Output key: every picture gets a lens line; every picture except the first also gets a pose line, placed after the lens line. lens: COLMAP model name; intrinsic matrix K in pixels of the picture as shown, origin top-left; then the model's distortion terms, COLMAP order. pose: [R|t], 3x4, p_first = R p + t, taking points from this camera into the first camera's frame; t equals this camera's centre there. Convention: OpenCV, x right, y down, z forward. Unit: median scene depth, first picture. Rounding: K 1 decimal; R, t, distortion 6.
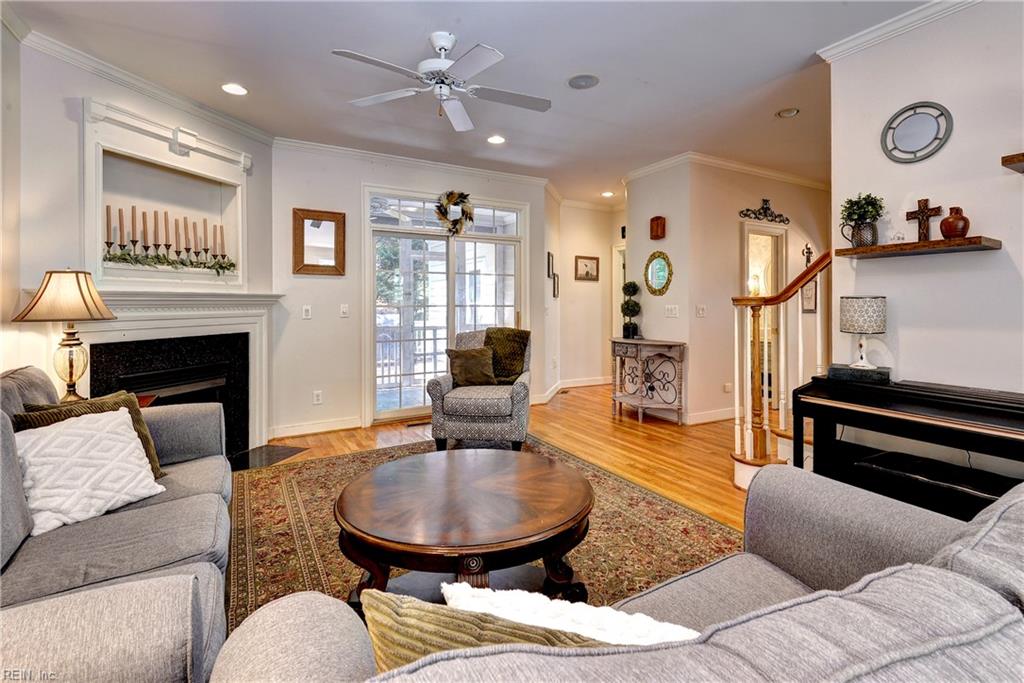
lens RADIAL K [[478.1, 0, 509.7], [0, 478.1, 304.3], [0, 0, 1]] dist [0.016354, -0.001400]
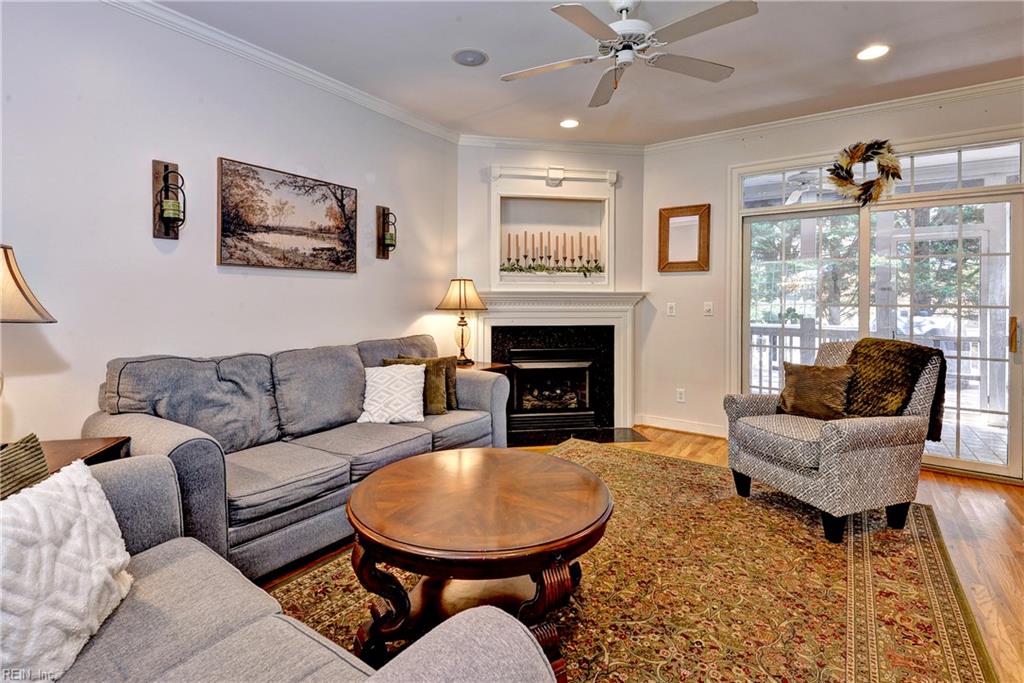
lens RADIAL K [[478.1, 0, 518.3], [0, 478.1, 302.2], [0, 0, 1]] dist [0.016354, -0.001400]
pose [[0.436306, 0.008004, -0.899763, 0.385757], [-0.007587, 0.999958, 0.005217, -0.001401], [0.899766, 0.004551, 0.436348, 0.297699]]
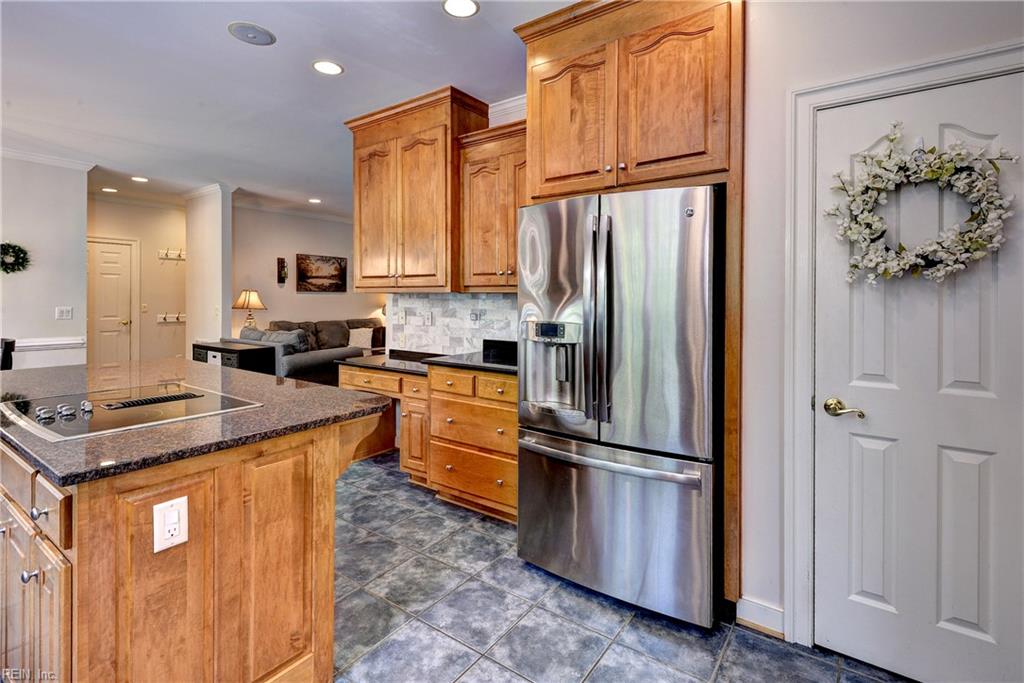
lens RADIAL K [[478.1, 0, 532.6], [0, 478.1, 302.3], [0, 0, 1]] dist [0.016354, -0.001400]
pose [[0.447146, 0.009764, -0.894408, 1.743672], [-0.005654, 0.999951, 0.008090, -0.023239], [0.894443, 0.001440, 0.447179, 0.199120]]
